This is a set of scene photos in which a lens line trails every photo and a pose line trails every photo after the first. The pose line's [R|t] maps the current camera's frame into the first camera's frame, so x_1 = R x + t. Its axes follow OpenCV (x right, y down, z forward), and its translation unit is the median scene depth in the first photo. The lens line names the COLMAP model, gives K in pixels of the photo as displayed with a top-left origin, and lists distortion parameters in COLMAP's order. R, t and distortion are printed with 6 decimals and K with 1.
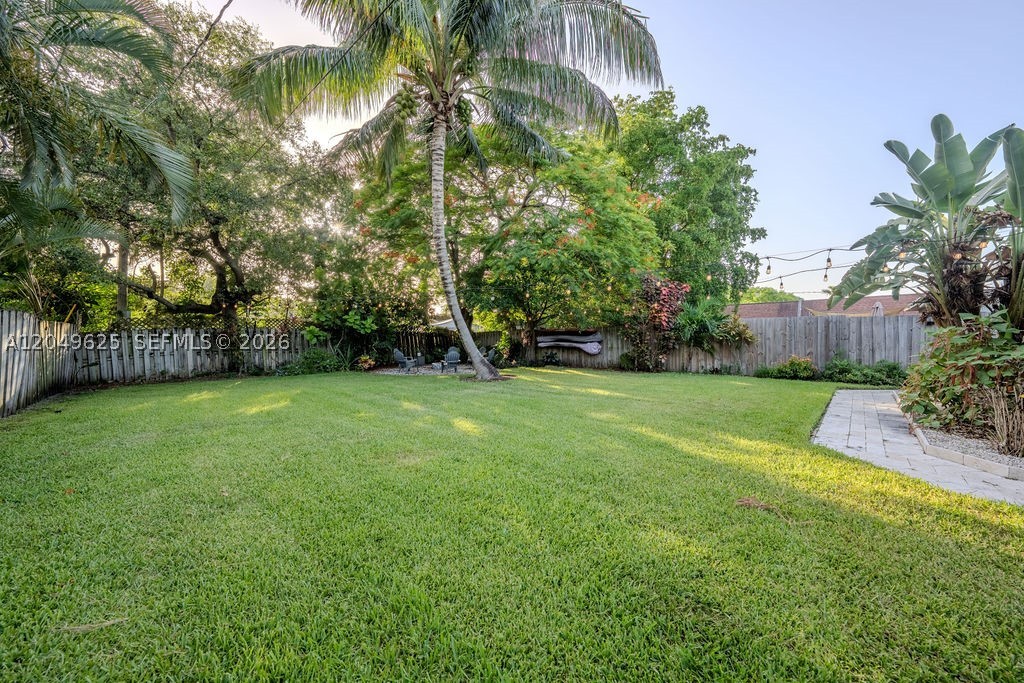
lens RADIAL K [[350.5, 0, 514.4], [0, 350.5, 335.5], [0, 0, 1]] dist [0.008541, -0.001010]
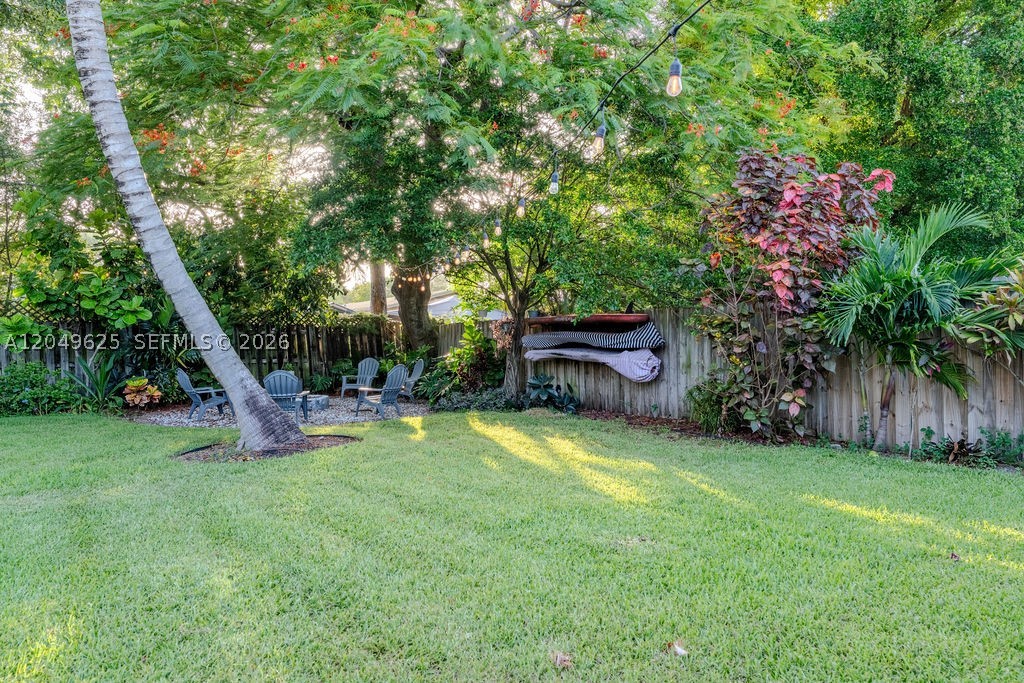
lens RADIAL K [[702.4, 0, 504.4], [0, 702.4, 321.4], [0, 0, 1]] dist [0.020647, 0.006919]
pose [[0.970888, -0.007655, -0.239410, 0.293671], [0.004666, 0.999904, -0.013048, -0.001457], [0.239487, 0.011551, 0.970831, 0.277785]]
